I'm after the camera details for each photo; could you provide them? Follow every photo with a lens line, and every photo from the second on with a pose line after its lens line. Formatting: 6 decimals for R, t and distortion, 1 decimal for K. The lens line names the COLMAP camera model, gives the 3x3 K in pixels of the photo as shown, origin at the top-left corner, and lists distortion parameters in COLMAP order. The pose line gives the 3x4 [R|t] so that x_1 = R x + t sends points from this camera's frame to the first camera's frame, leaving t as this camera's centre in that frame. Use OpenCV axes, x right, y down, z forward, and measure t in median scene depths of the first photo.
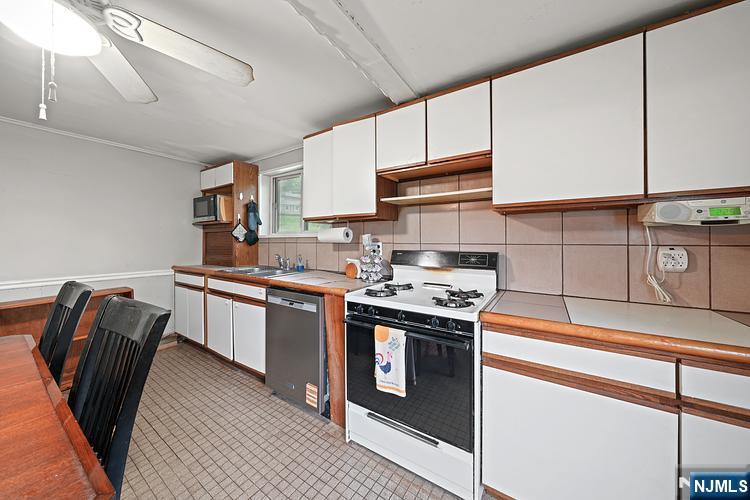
lens RADIAL K [[256.6, 0, 369.1], [0, 256.6, 239.7], [0, 0, 1]] dist [-0.002560, 0.000026]
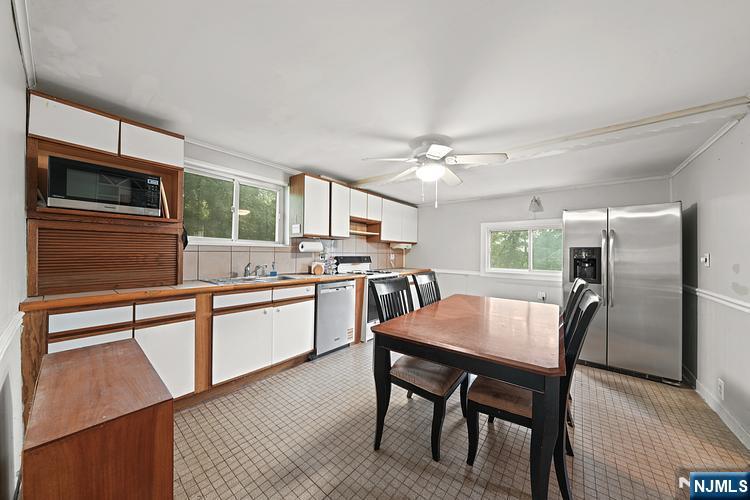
lens RADIAL K [[256.6, 0, 364.0], [0, 256.6, 250.9], [0, 0, 1]] dist [-0.002560, 0.000026]
pose [[0.110573, 0.008955, 0.993828, -2.075569], [-0.017961, 0.999814, -0.007010, 0.014025], [-0.993706, -0.017075, 0.110713, 0.714132]]
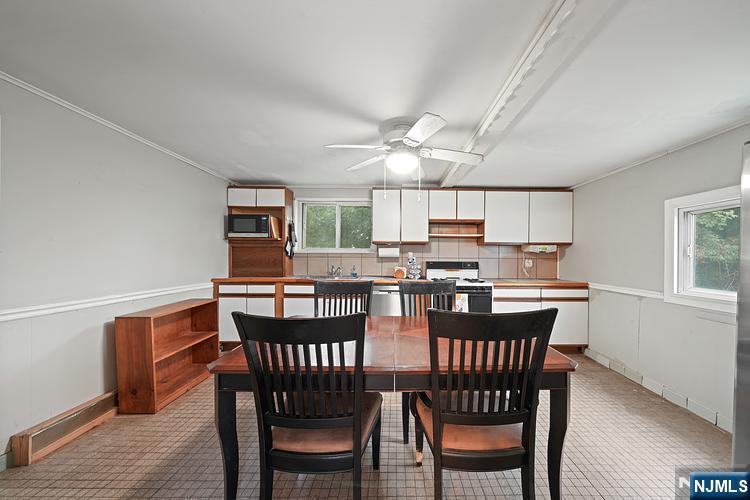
lens RADIAL K [[256.6, 0, 388.5], [0, 256.6, 258.2], [0, 0, 1]] dist [-0.002560, 0.000026]
pose [[0.834872, 0.003733, 0.550432, -1.357689], [-0.011035, 0.999890, 0.009956, 0.003115], [-0.550334, -0.014386, 0.834821, -0.454947]]
